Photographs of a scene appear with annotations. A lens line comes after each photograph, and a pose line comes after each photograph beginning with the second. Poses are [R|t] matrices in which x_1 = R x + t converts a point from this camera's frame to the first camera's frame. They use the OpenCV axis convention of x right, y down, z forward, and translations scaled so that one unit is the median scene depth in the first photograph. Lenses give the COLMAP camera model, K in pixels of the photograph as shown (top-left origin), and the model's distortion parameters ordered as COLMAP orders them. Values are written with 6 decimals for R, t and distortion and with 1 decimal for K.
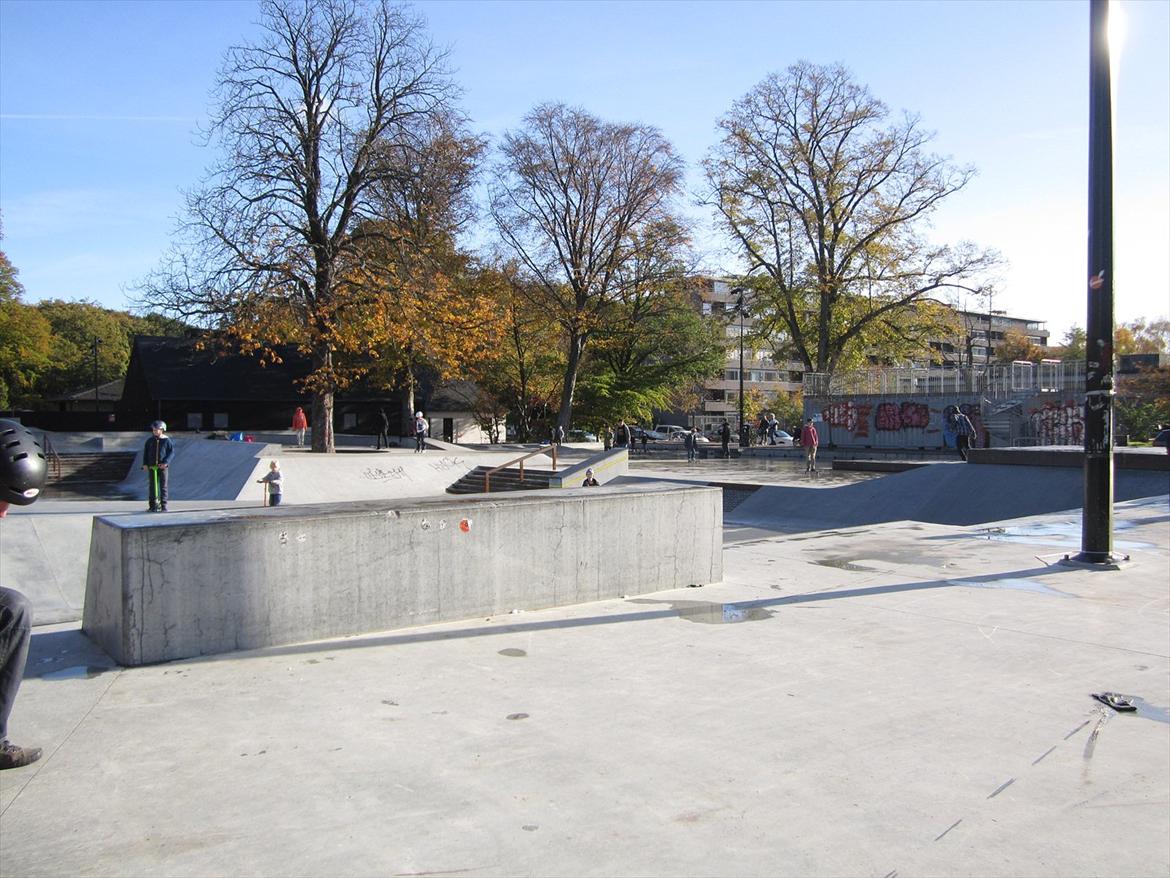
lens RADIAL K [[972.5, 0, 582.3], [0, 972.5, 440.7], [0, 0, 1]] dist [-0.053336, 0.023200]
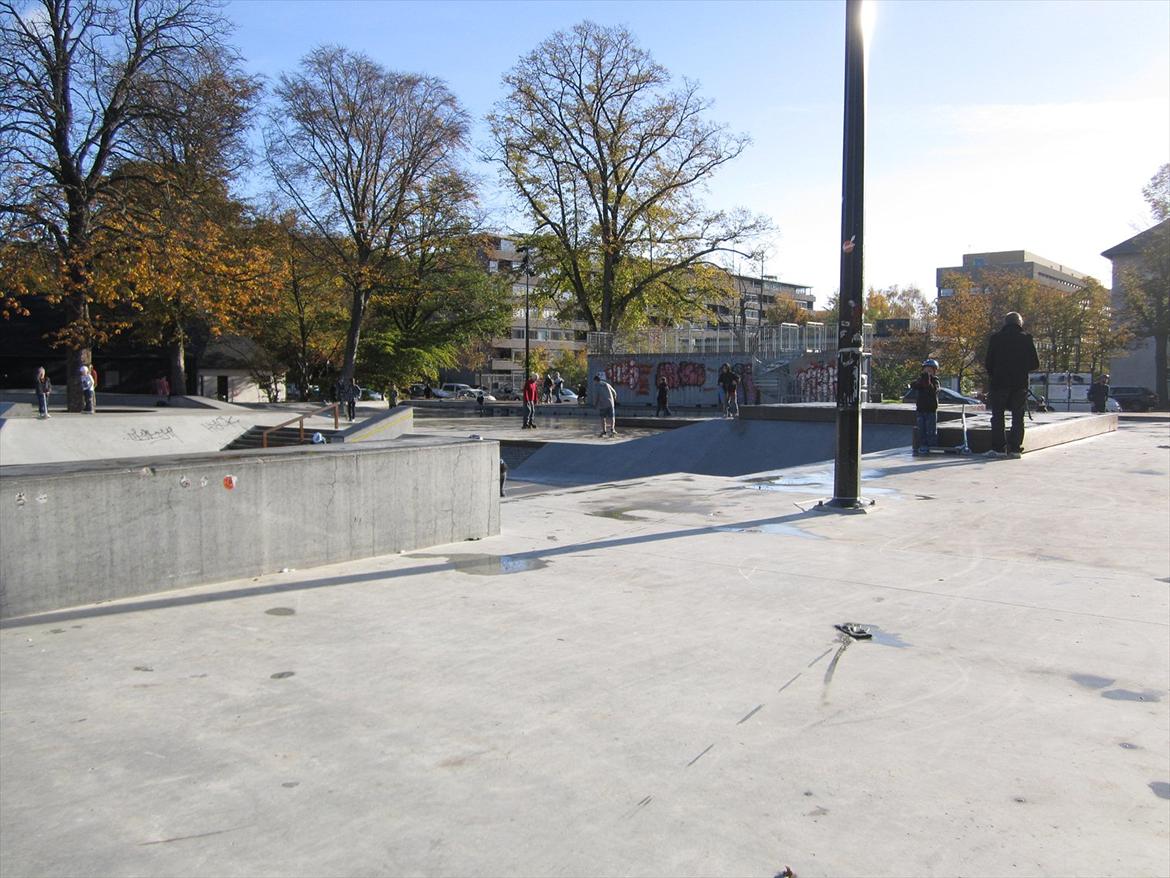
lens RADIAL K [[972.5, 0, 585.7], [0, 972.5, 443.0], [0, 0, 1]] dist [-0.053336, 0.023200]
pose [[0.975787, -0.011598, 0.218417, 0.002028], [0.001880, 0.999001, 0.044650, 0.000951], [-0.218716, -0.043158, 0.974834, 0.000138]]
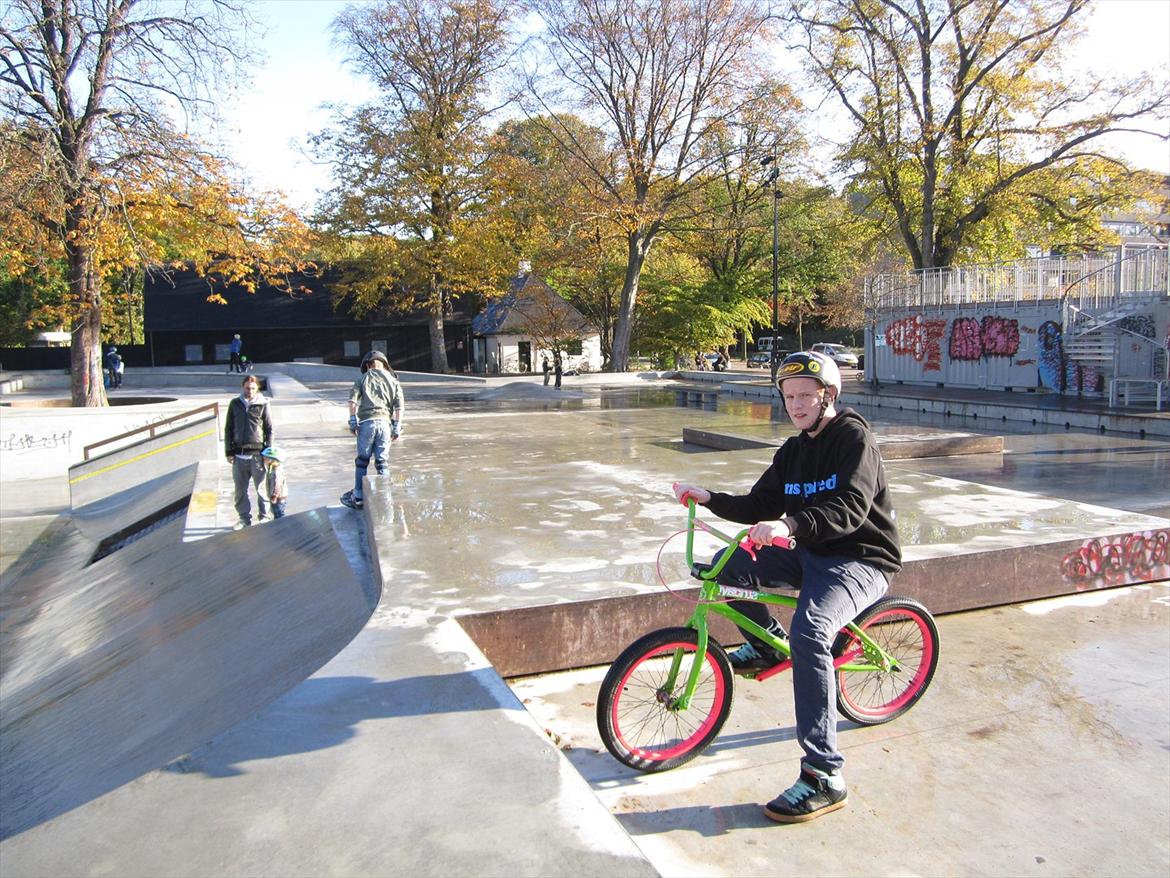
lens RADIAL K [[972.5, 0, 594.8], [0, 972.5, 451.7], [0, 0, 1]] dist [-0.053336, 0.023200]
pose [[0.956554, 0.016871, -0.291067, 0.278865], [0.012614, 0.994995, 0.099126, -0.017540], [0.291282, -0.098491, 0.951554, 0.320947]]
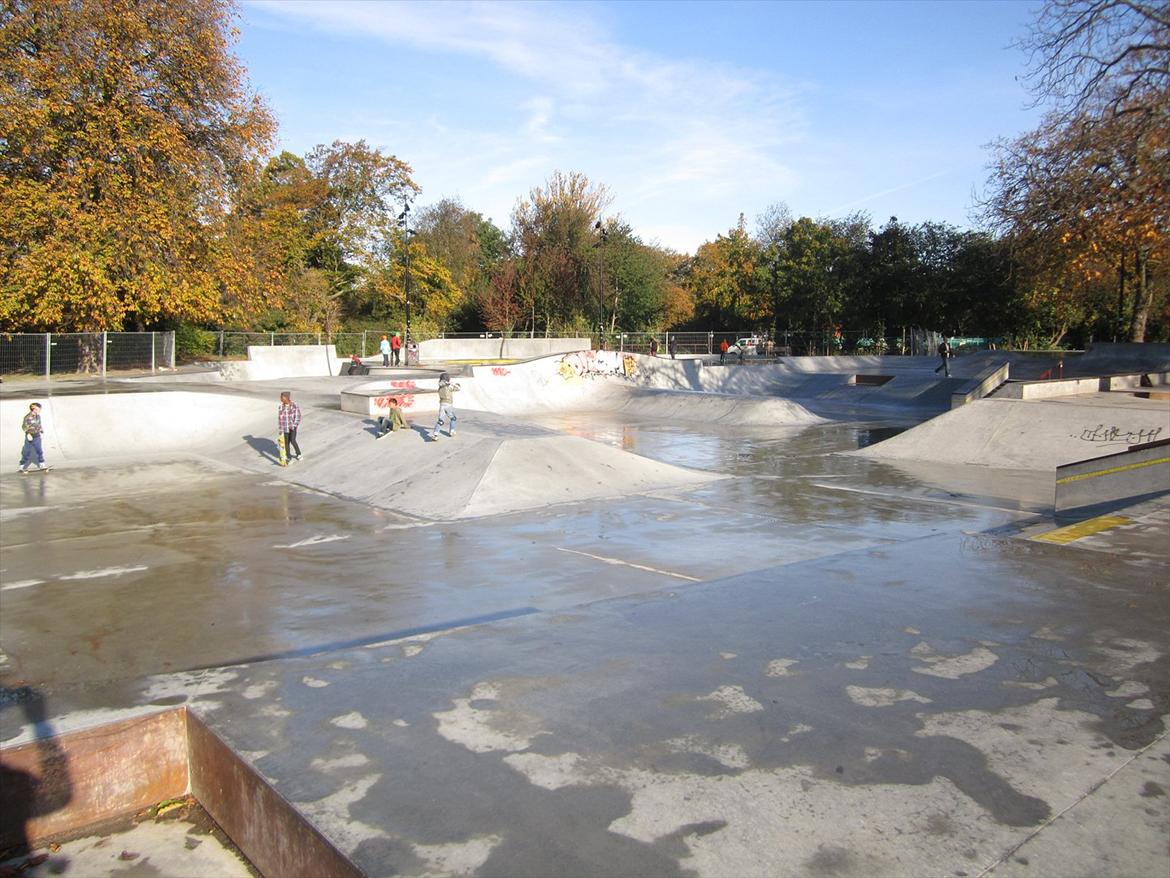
lens RADIAL K [[972.5, 0, 588.9], [0, 972.5, 441.2], [0, 0, 1]] dist [-0.053336, 0.023200]
pose [[0.033359, 0.105309, -0.993880, 0.298816], [-0.012882, 0.994396, 0.104931, -0.018834], [0.999360, 0.009303, 0.034529, 0.399575]]
